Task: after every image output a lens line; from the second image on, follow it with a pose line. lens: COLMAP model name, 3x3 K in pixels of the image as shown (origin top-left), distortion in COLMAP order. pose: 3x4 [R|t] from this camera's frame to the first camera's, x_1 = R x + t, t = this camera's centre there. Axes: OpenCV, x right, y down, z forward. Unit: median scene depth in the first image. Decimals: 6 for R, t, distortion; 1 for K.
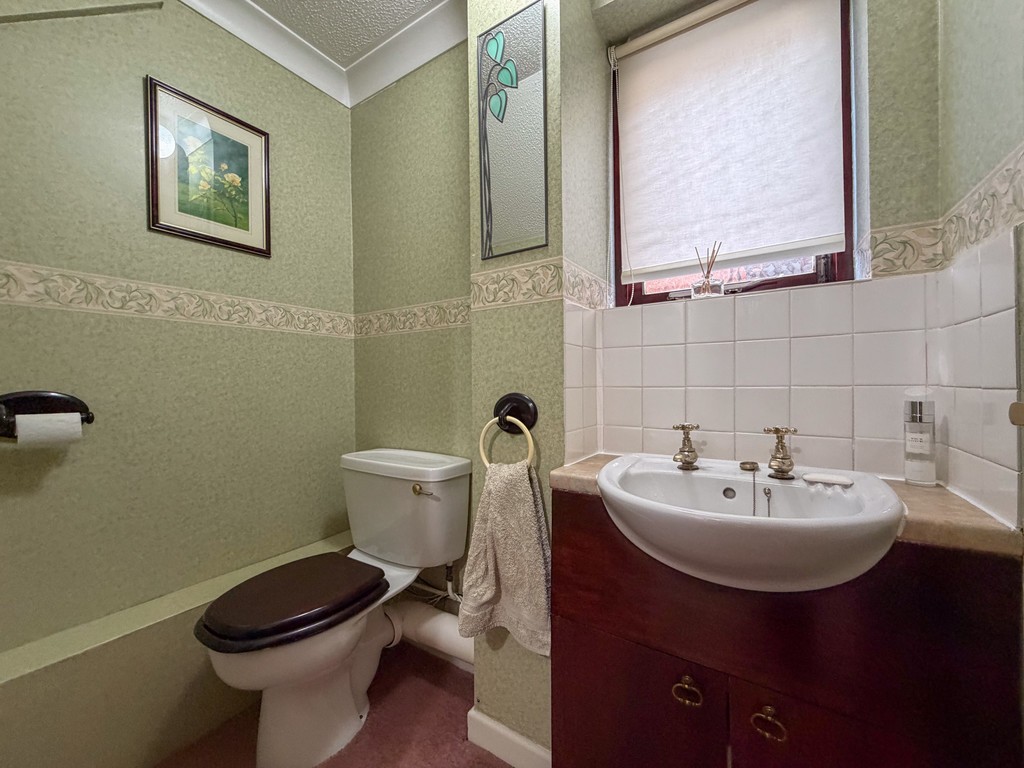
lens RADIAL K [[411.0, 0, 512.0], [0, 411.0, 384.0], [0, 0, 1]] dist [0.006528, -0.006435]
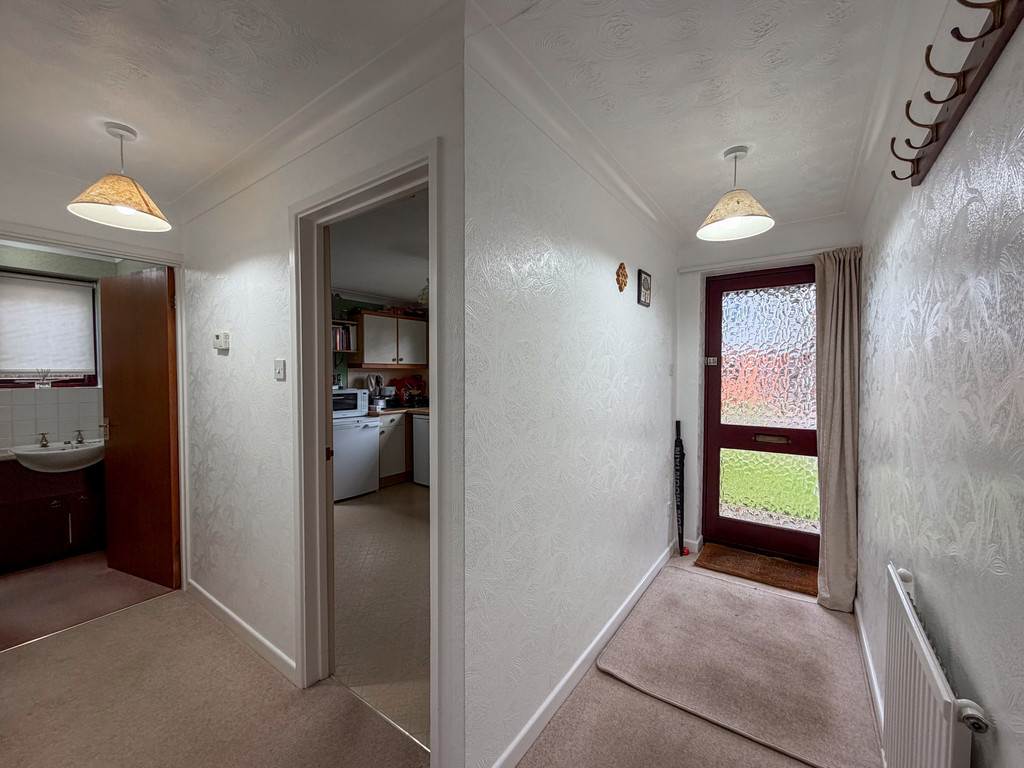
lens RADIAL K [[411.0, 0, 512.0], [0, 411.0, 384.0], [0, 0, 1]] dist [0.006528, -0.006435]
pose [[0.048138, -0.021474, 0.998610, -2.184439], [0.001419, 0.999769, 0.021431, -0.291441], [-0.998840, 0.000385, 0.048158, -2.352186]]
